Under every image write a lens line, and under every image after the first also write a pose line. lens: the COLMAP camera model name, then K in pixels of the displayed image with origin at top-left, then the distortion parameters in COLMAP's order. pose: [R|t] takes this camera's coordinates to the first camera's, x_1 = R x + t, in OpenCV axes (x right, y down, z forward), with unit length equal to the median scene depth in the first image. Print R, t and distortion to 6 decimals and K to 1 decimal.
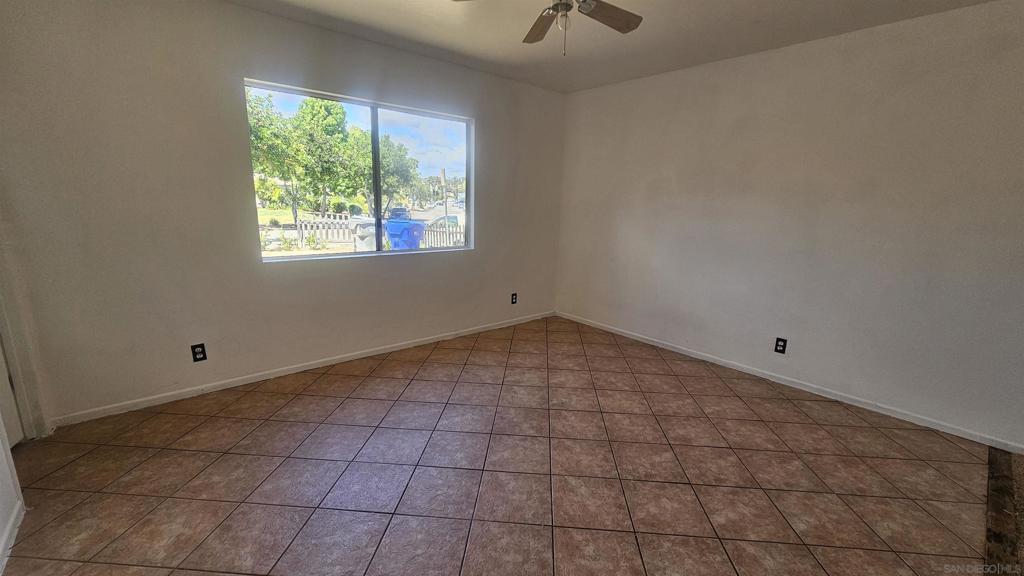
lens RADIAL K [[419.0, 0, 502.5], [0, 419.0, 287.8], [0, 0, 1]] dist [0.003154, 0.000103]
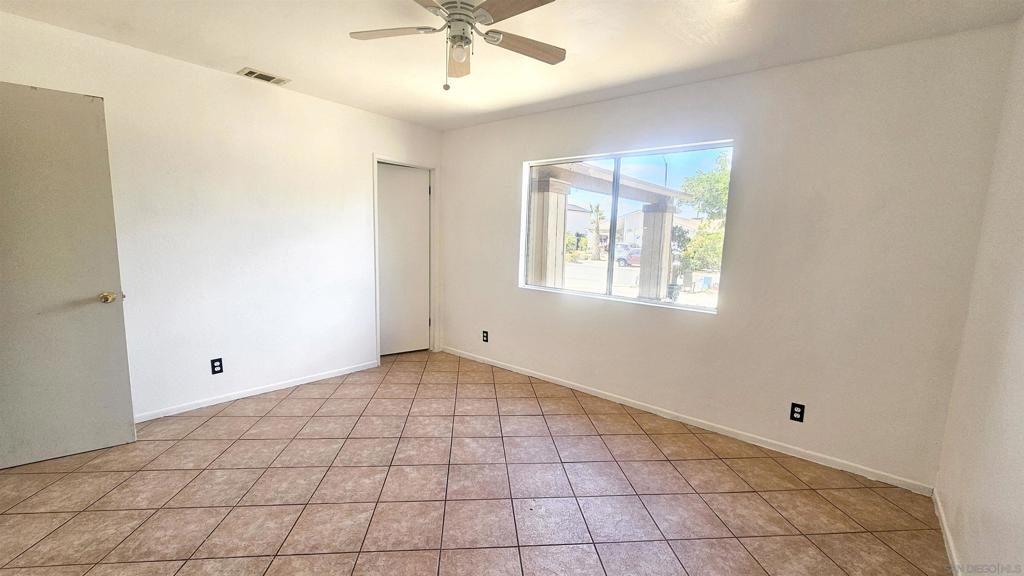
lens RADIAL K [[419.0, 0, 501.9], [0, 419.0, 287.7], [0, 0, 1]] dist [0.003154, 0.000103]
pose [[0.167061, 0.091210, -0.981719, 0.639460], [-0.237136, 0.970200, 0.049786, -0.087428], [0.957004, 0.224484, 0.183712, 0.598655]]
